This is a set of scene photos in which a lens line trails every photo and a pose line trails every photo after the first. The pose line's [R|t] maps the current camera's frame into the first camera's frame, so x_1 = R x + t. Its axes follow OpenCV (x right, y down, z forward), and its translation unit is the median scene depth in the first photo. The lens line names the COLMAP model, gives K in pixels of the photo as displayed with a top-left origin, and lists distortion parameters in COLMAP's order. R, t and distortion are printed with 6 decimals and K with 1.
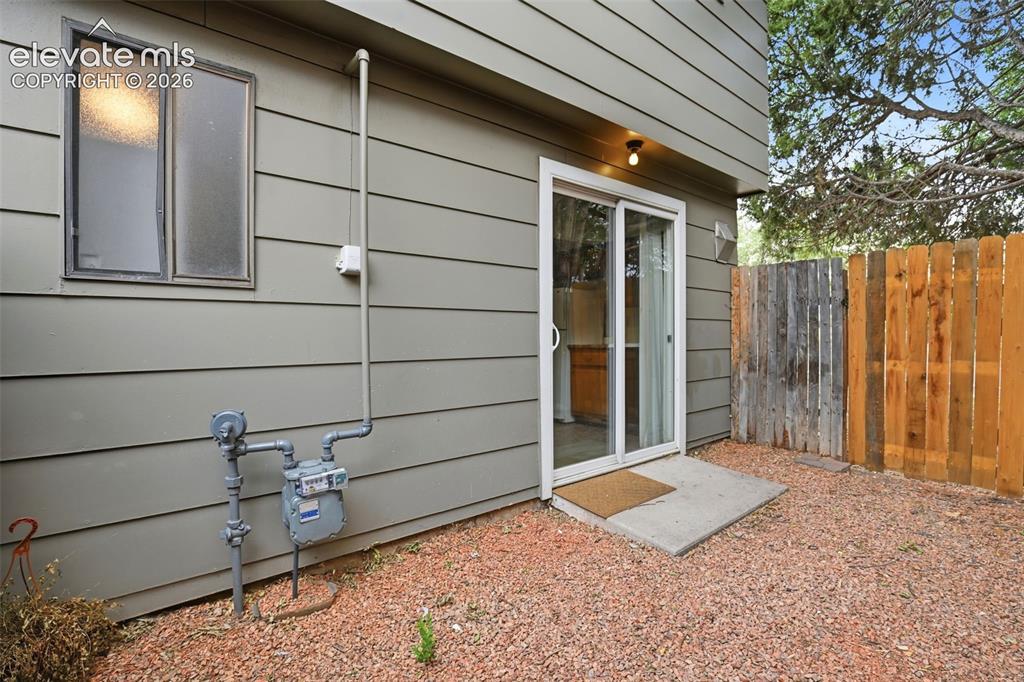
lens RADIAL K [[476.2, 0, 530.5], [0, 476.2, 340.7], [0, 0, 1]] dist [-0.029931, 0.004318]
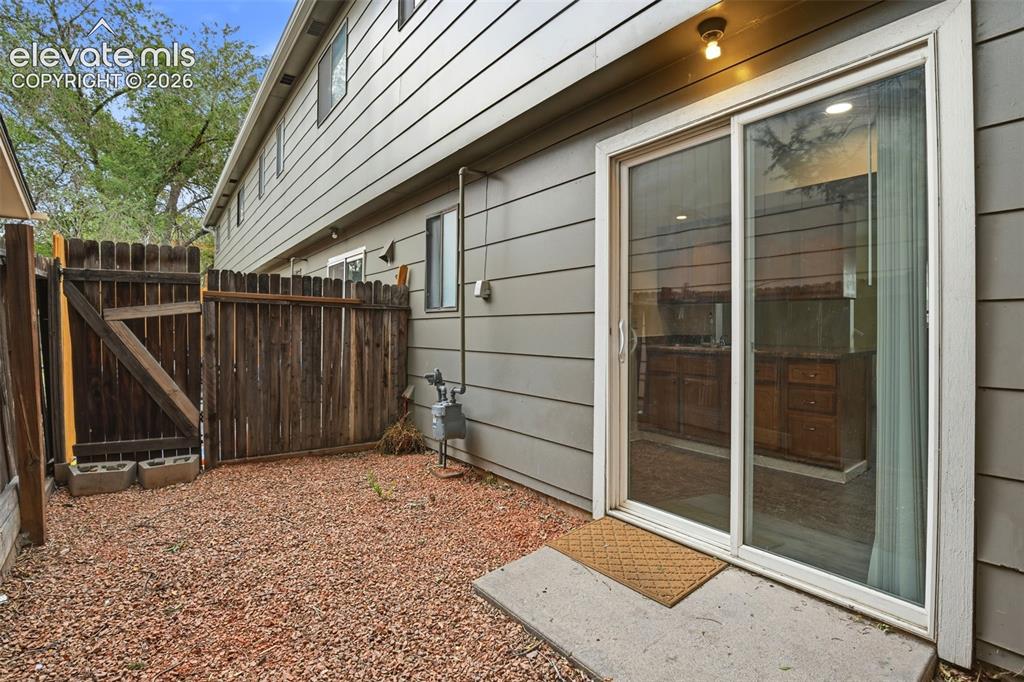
lens RADIAL K [[491.8, 0, 519.4], [0, 491.8, 330.9], [0, 0, 1]] dist [-0.032969, 0.002135]
pose [[-0.050332, 0.001563, -0.998731, 1.606007], [-0.021995, 0.999755, 0.002673, -0.038887], [0.998490, 0.022101, -0.050285, 1.486909]]
